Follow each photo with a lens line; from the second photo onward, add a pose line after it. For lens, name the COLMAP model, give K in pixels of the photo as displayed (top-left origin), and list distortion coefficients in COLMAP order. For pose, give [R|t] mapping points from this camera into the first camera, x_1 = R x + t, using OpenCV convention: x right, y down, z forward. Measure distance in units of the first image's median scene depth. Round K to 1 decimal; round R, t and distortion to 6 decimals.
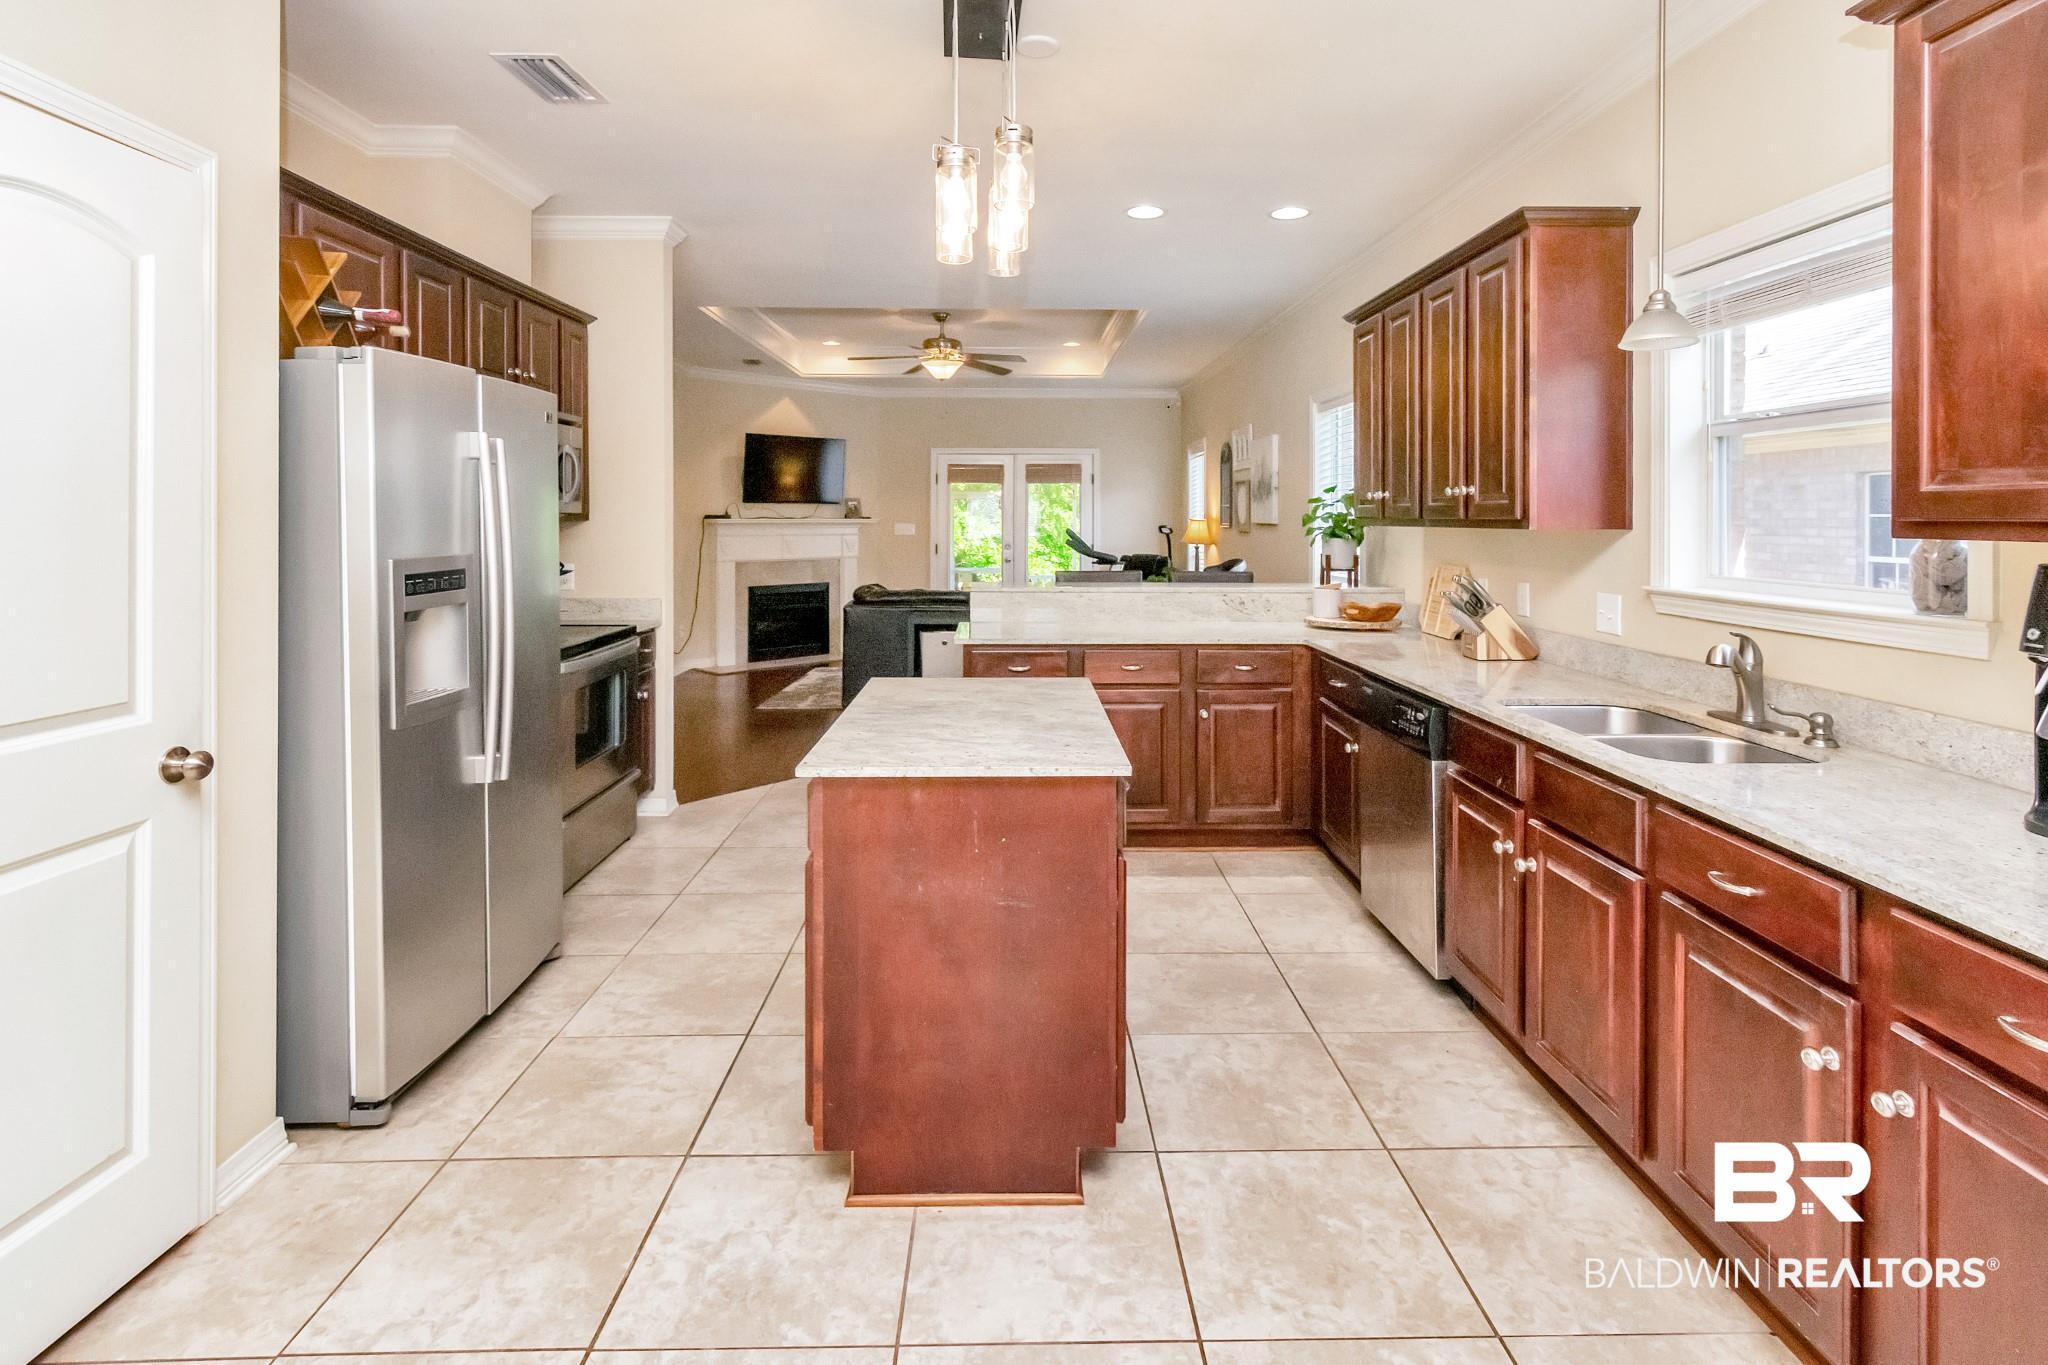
lens RADIAL K [[1009.3, 0, 1026.5], [0, 1009.3, 519.6], [0, 0, 1]] dist [0.001736, 0.000321]
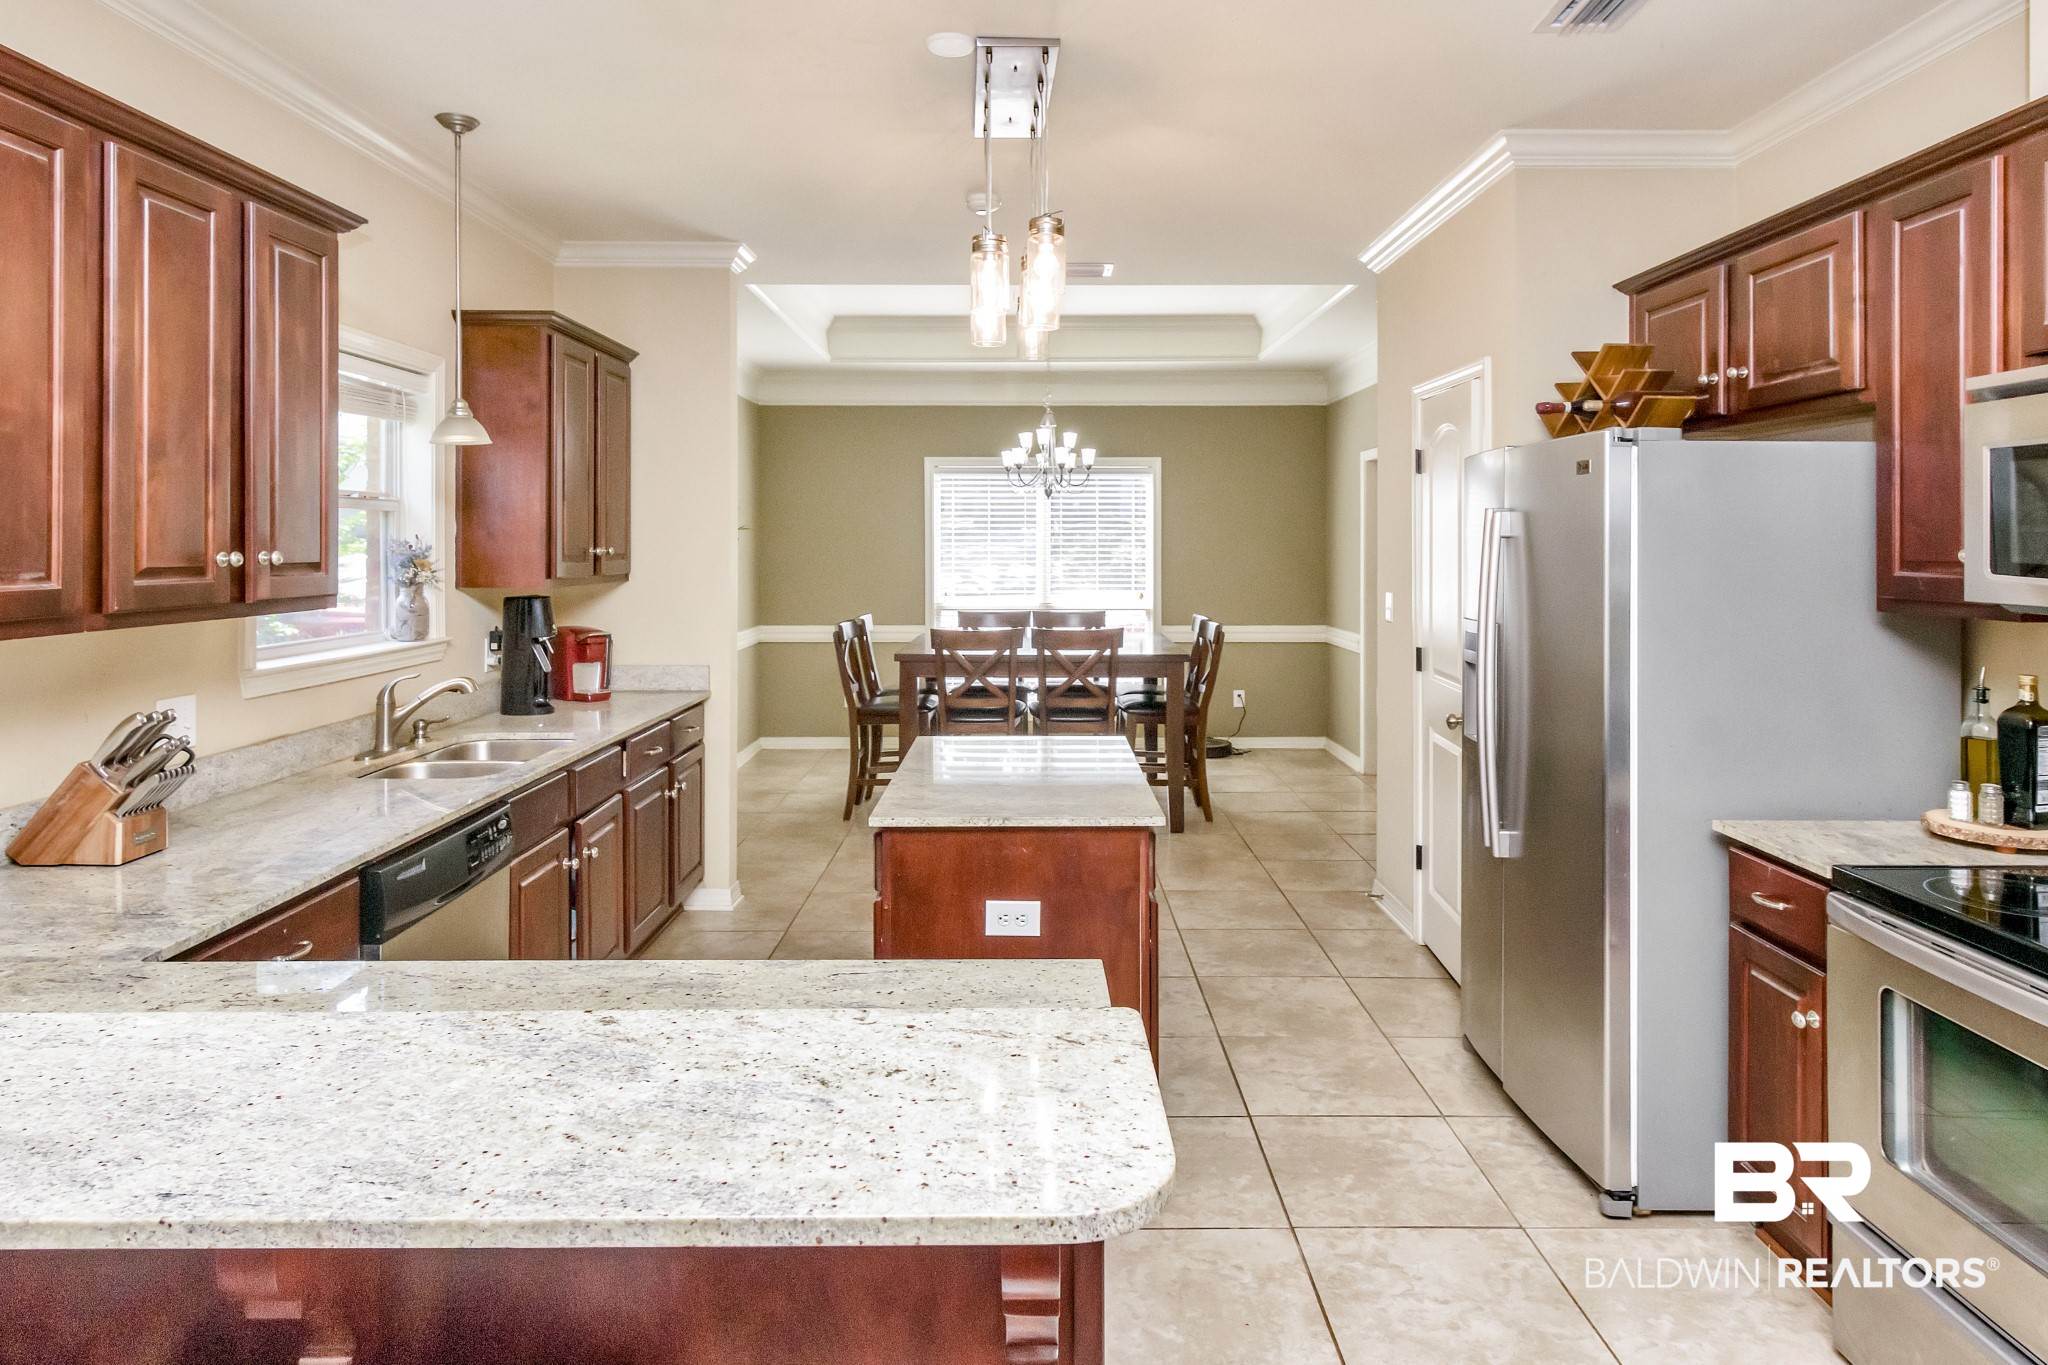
lens RADIAL K [[1189.6, 0, 1045.0], [0, 1189.6, 538.6], [0, 0, 1]] dist [0.000050, -0.001885]
pose [[-0.999990, -0.003533, 0.002721, -0.070990], [-0.003531, 0.999993, 0.000769, -0.049663], [-0.002724, 0.000759, -0.999996, 2.000065]]
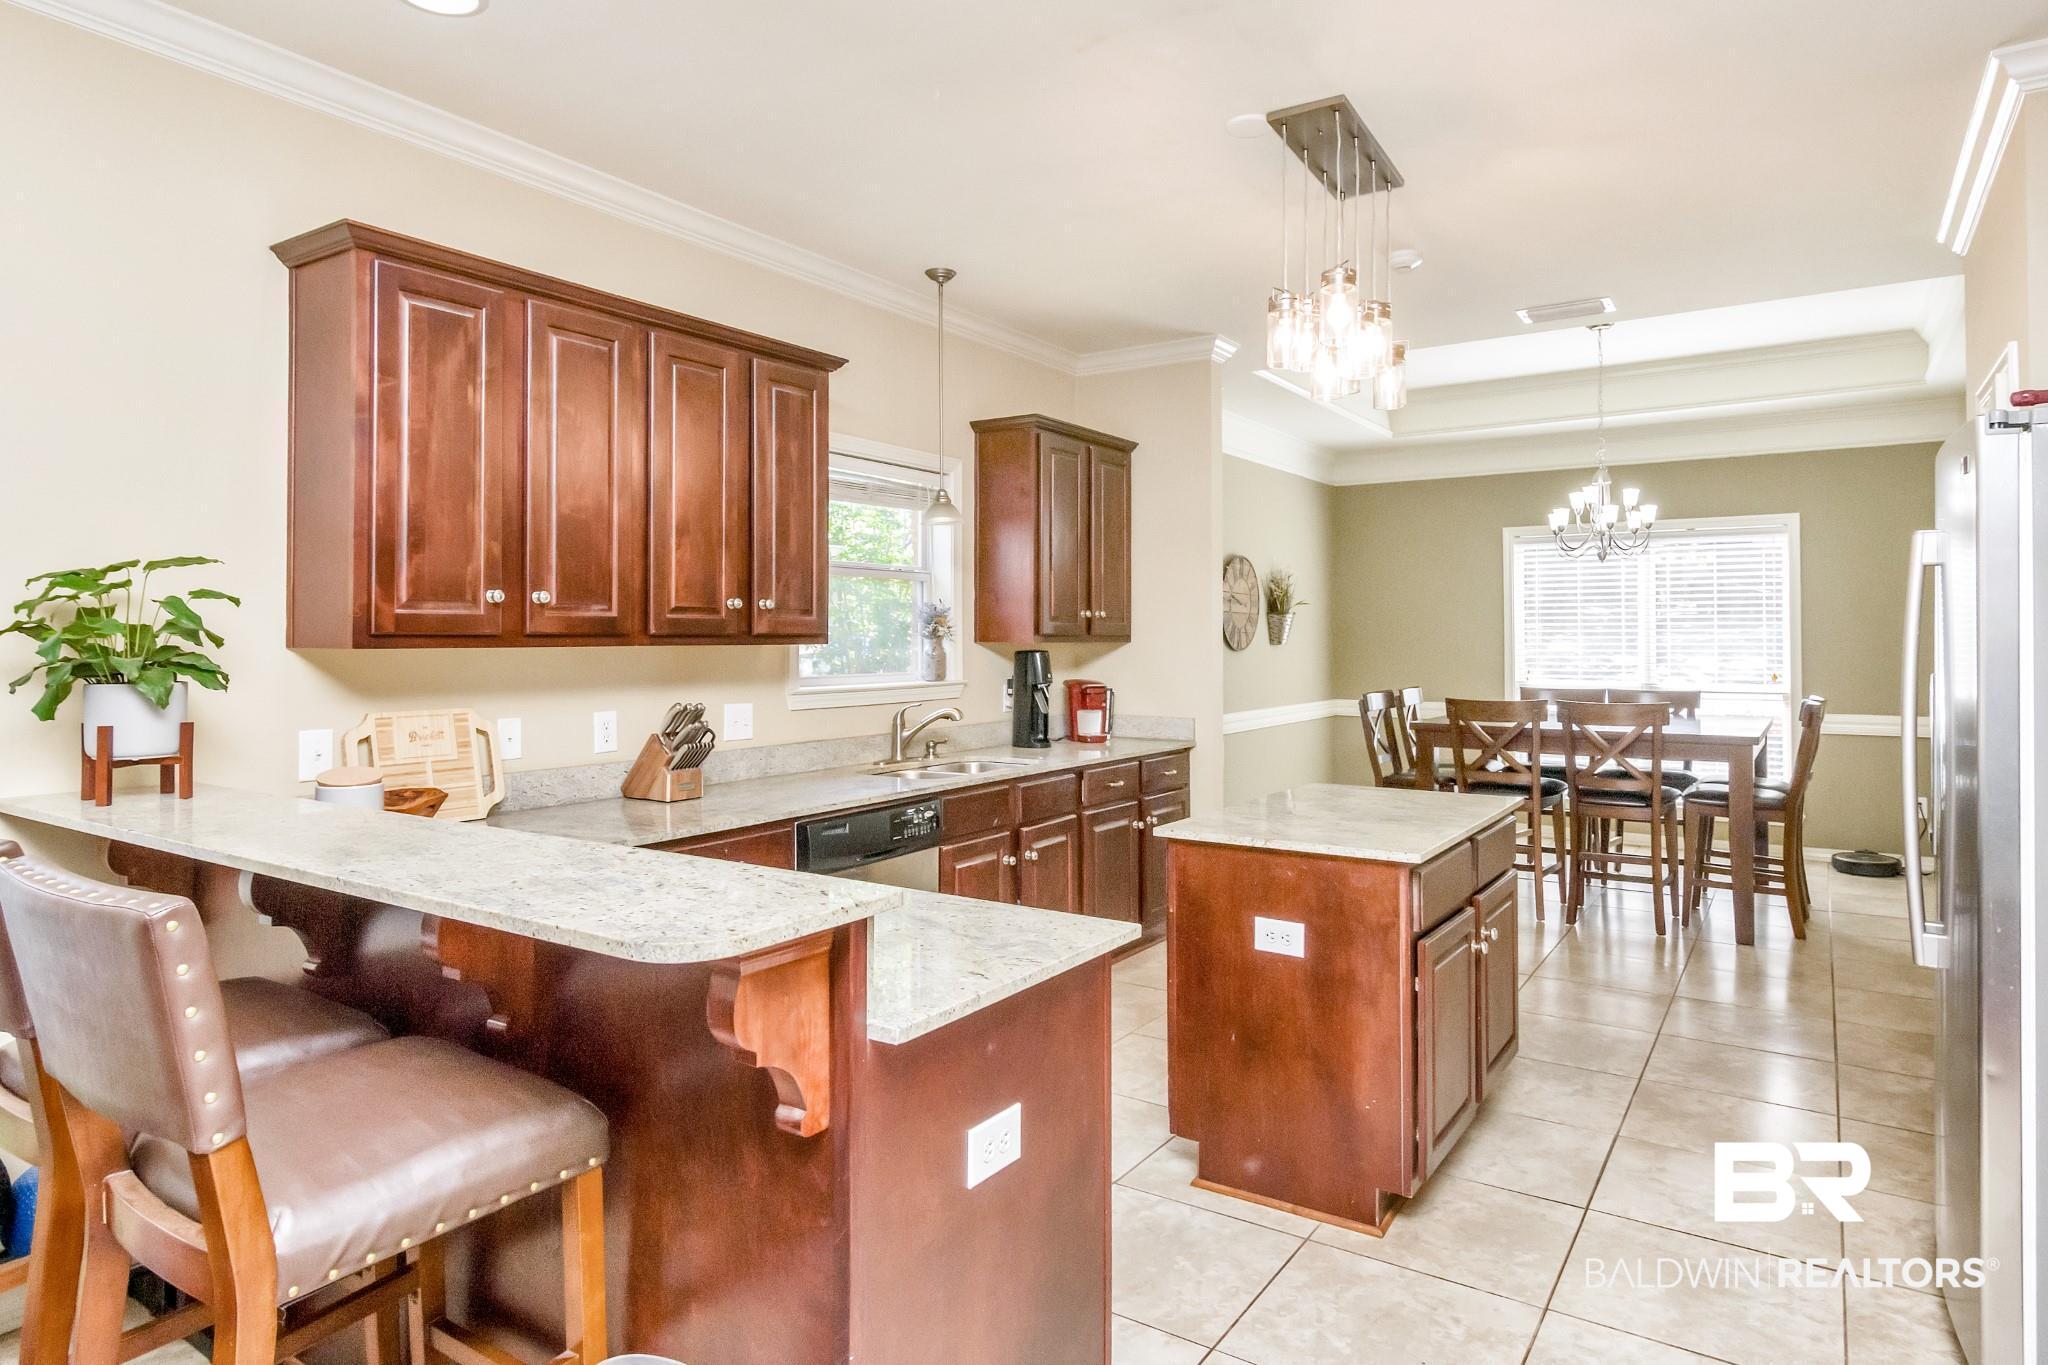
lens RADIAL K [[1182.8, 0, 1033.8], [0, 1182.8, 623.2], [0, 0, 1]] dist [0.001287, -0.000774]
pose [[-0.822652, 0.004607, 0.568527, -0.438008], [0.000620, 0.999974, -0.007206, -0.003799], [-0.568546, -0.005575, -0.822633, 1.991831]]
